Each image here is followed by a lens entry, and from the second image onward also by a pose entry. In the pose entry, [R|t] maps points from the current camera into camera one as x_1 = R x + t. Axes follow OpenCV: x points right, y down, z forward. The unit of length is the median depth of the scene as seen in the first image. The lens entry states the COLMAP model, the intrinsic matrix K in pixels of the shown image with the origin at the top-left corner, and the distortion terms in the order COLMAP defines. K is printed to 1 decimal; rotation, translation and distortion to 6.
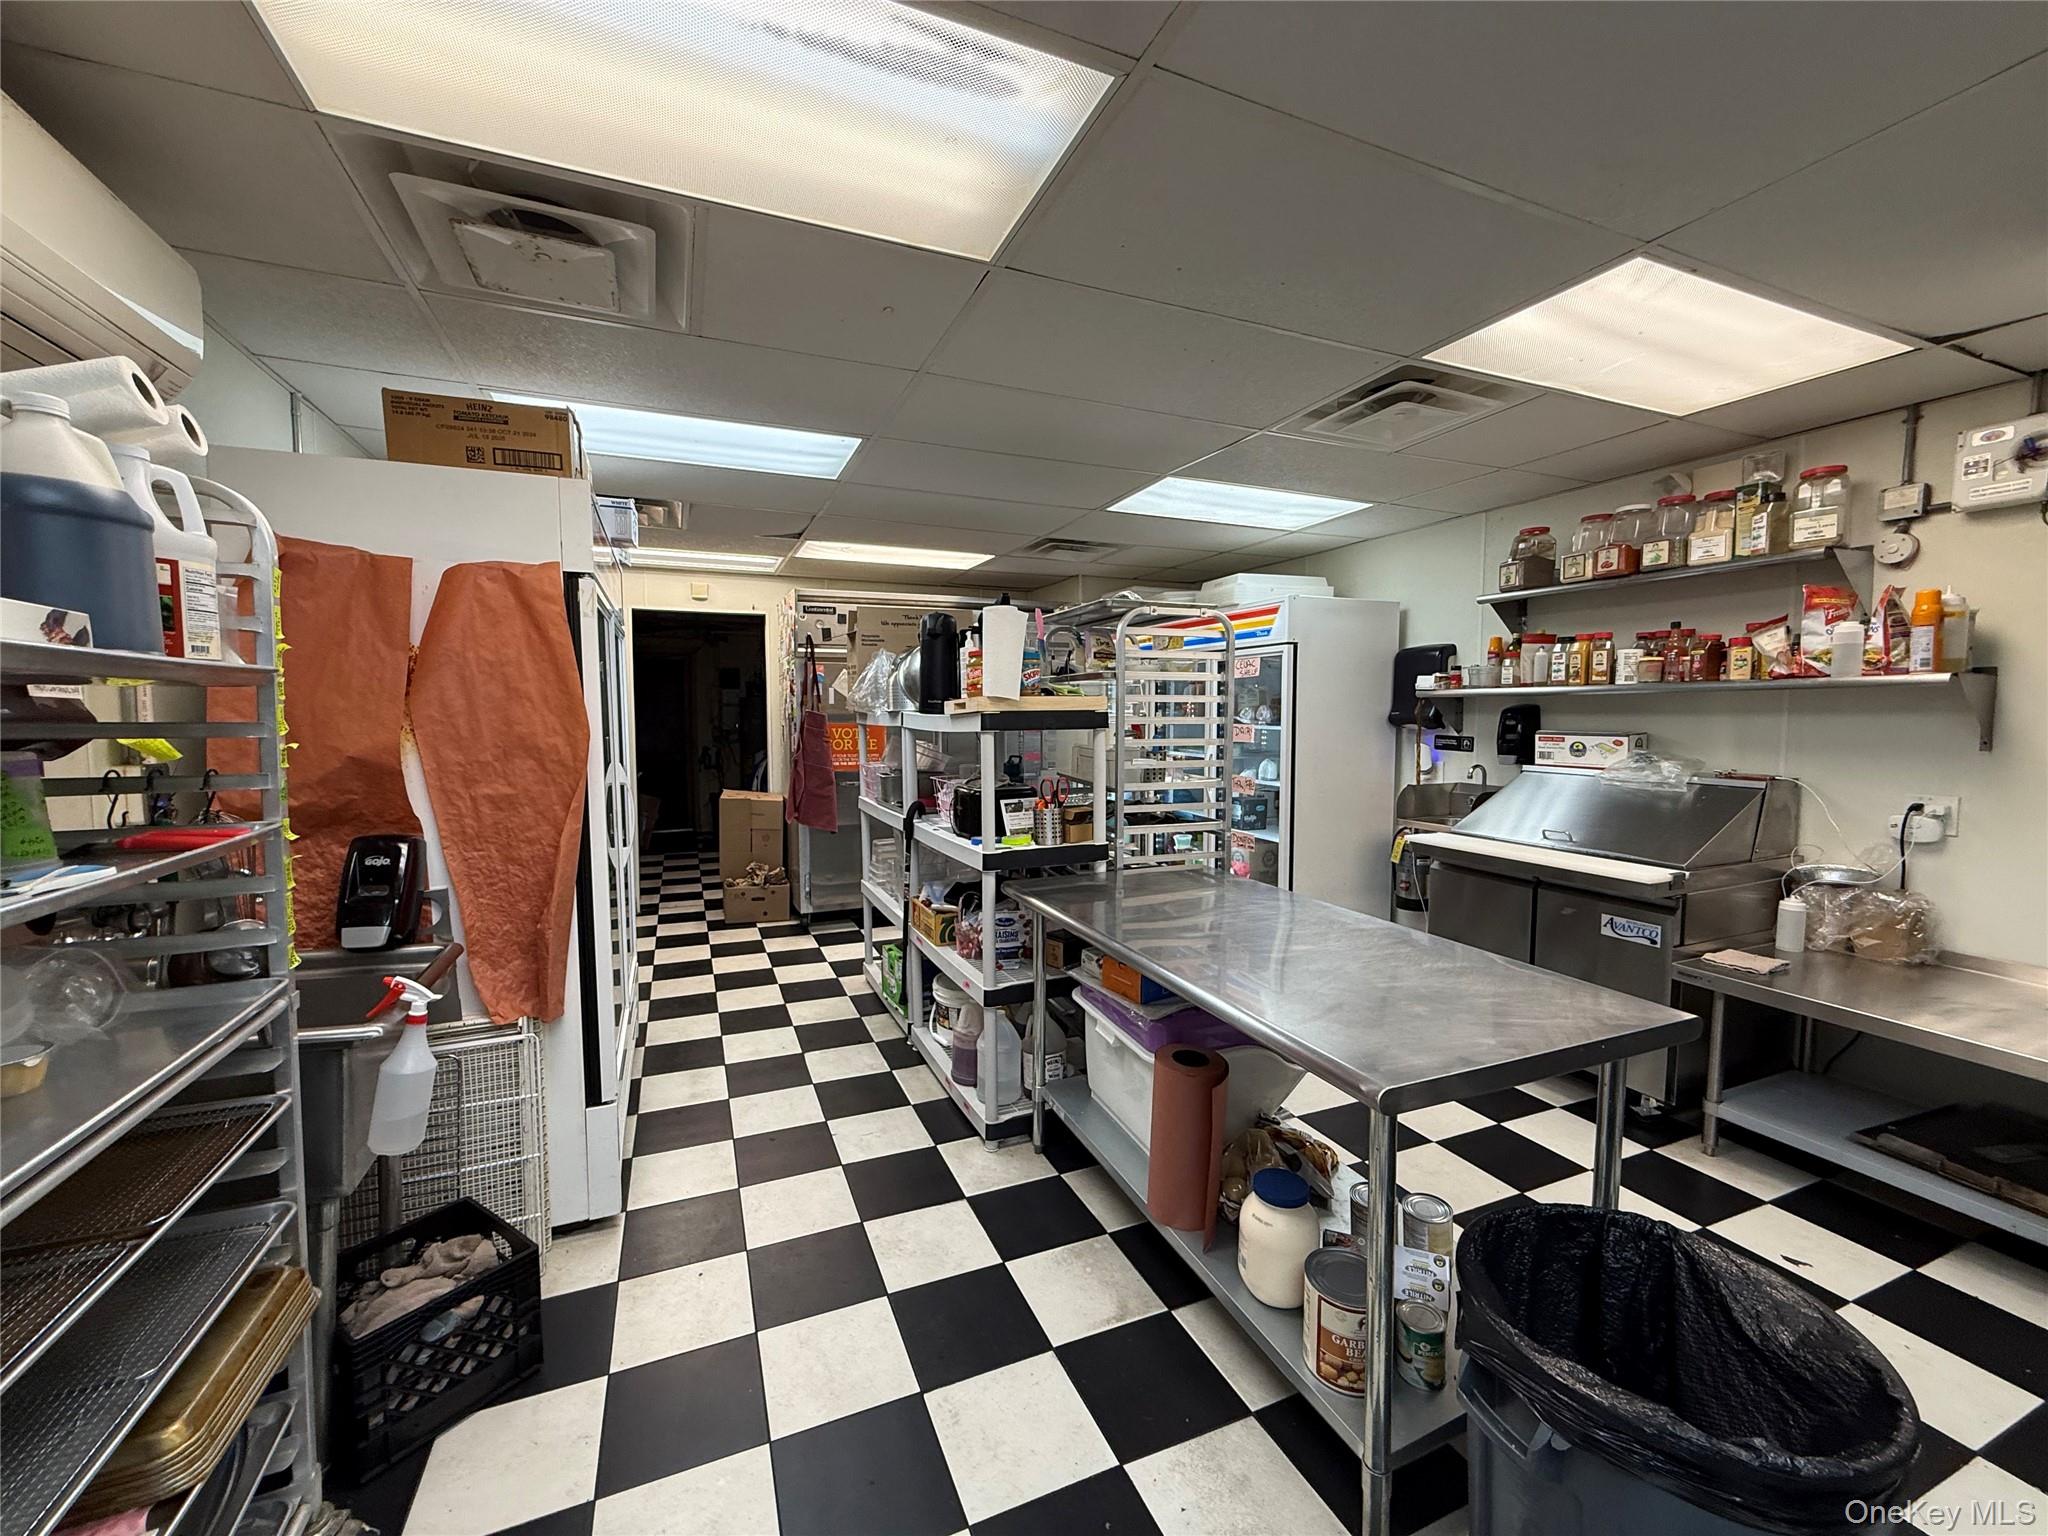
lens RADIAL K [[817.9, 0, 1015.7], [0, 817.9, 765.8], [0, 0, 1]] dist [-0.000128, 0.000499]
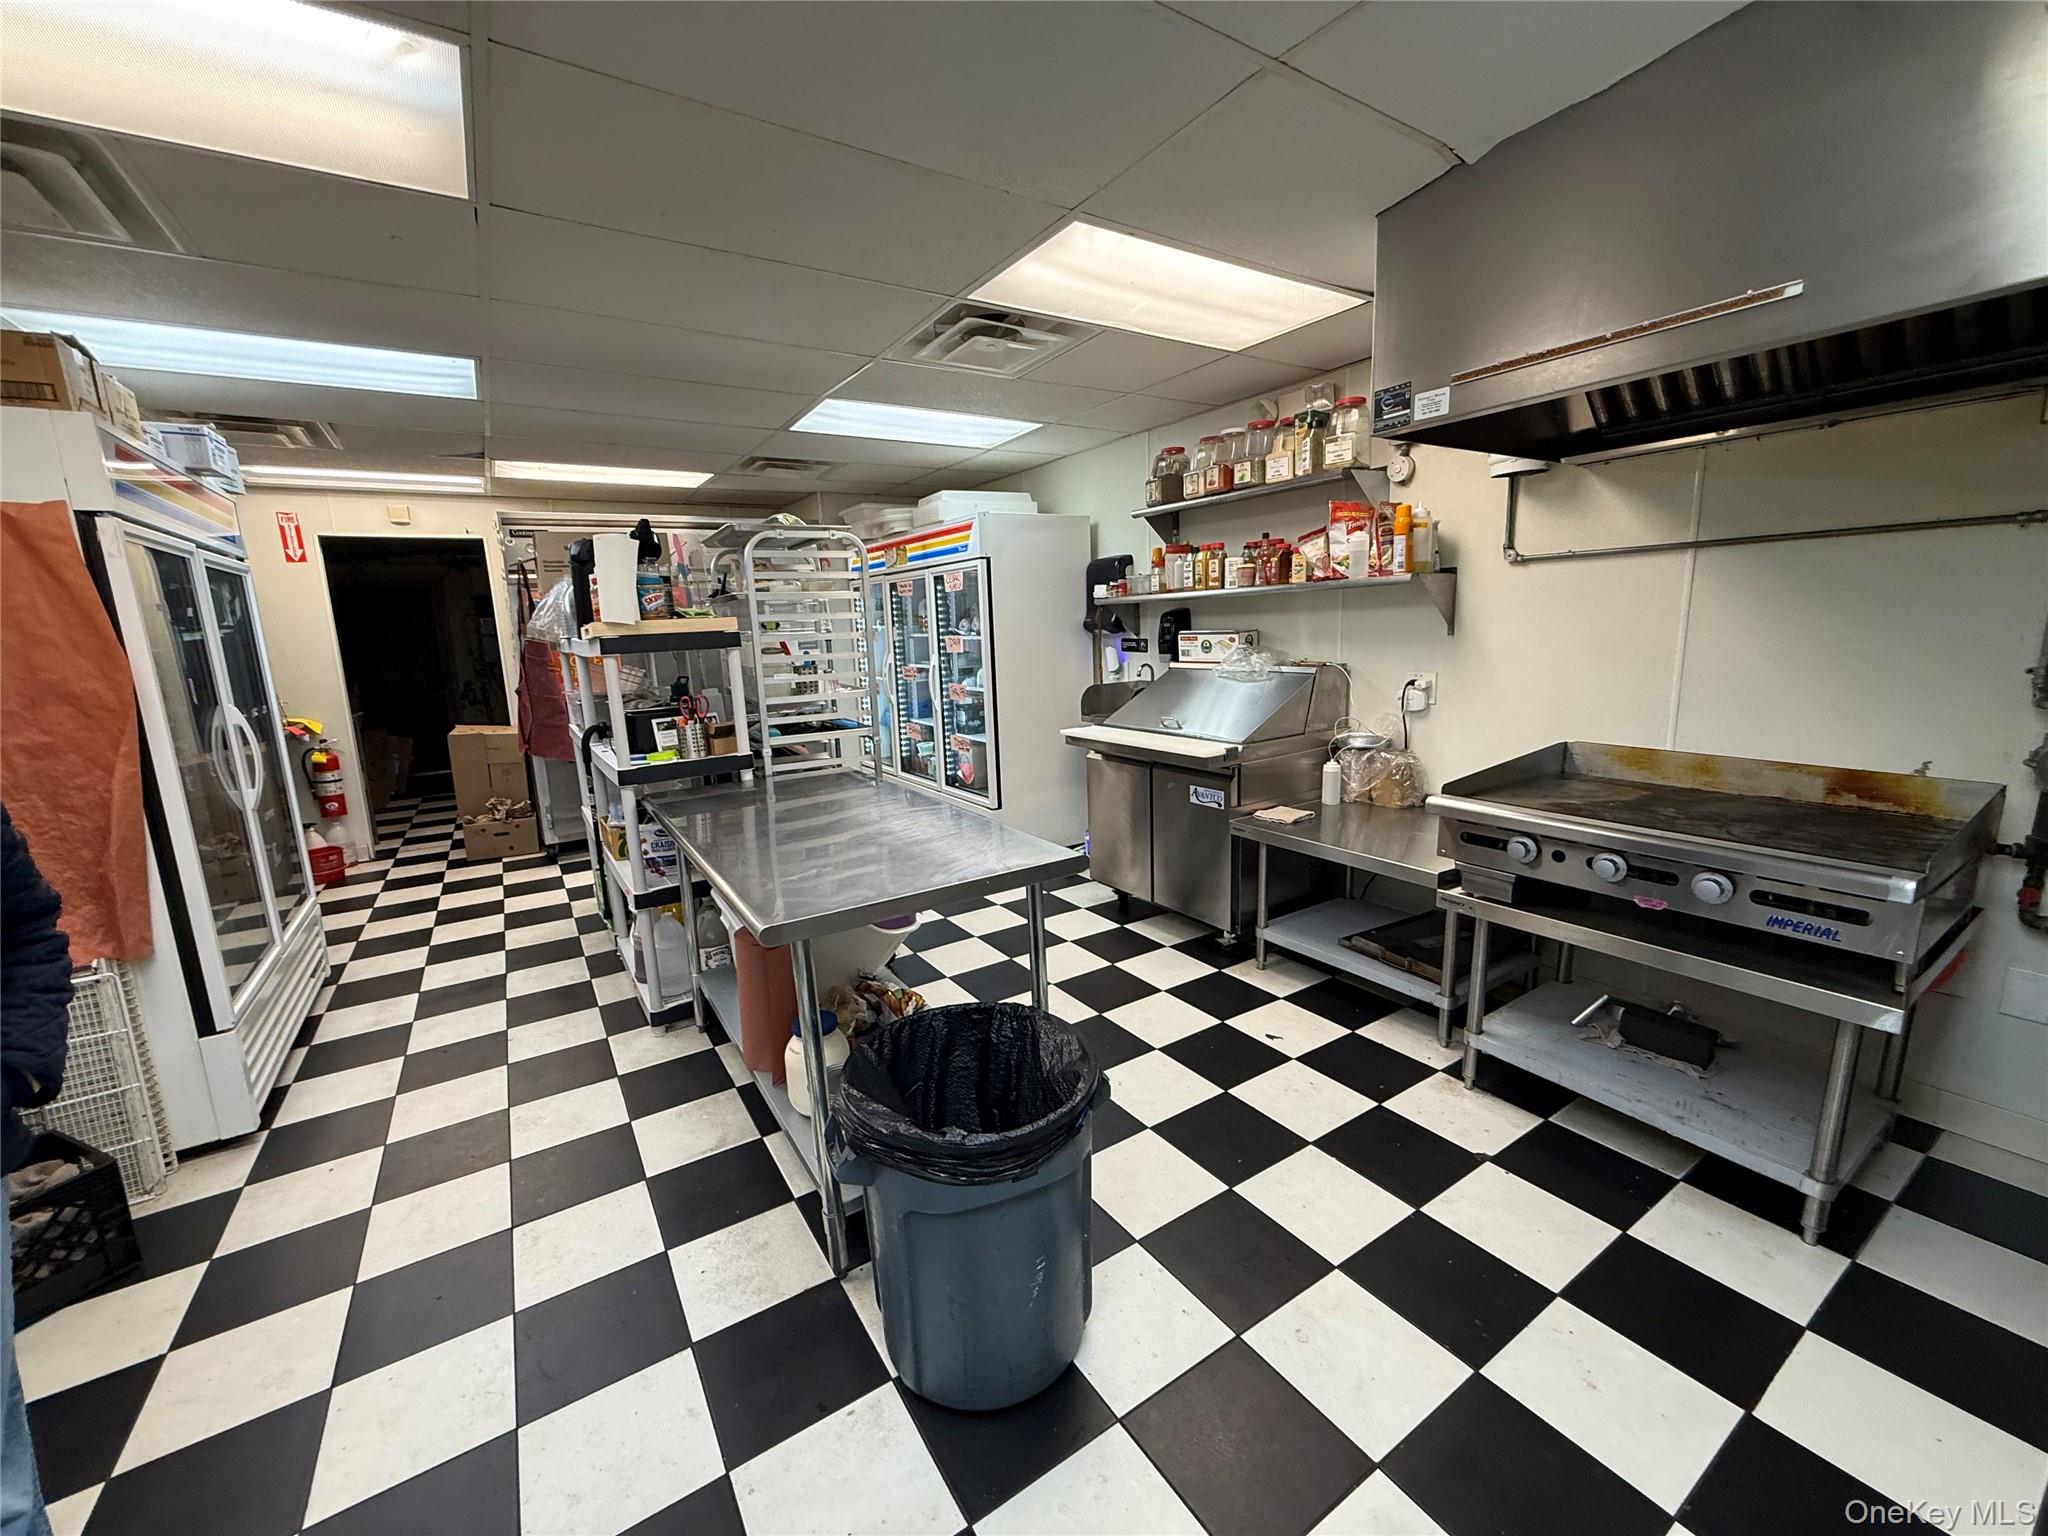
lens RADIAL K [[817.9, 0, 1016.9], [0, 817.9, 765.1], [0, 0, 1]] dist [-0.000128, 0.000499]
pose [[0.984359, -0.067236, 0.162842, 0.282288], [0.050053, 0.992954, 0.107413, 0.010788], [-0.168916, -0.097582, 0.980788, -0.129994]]
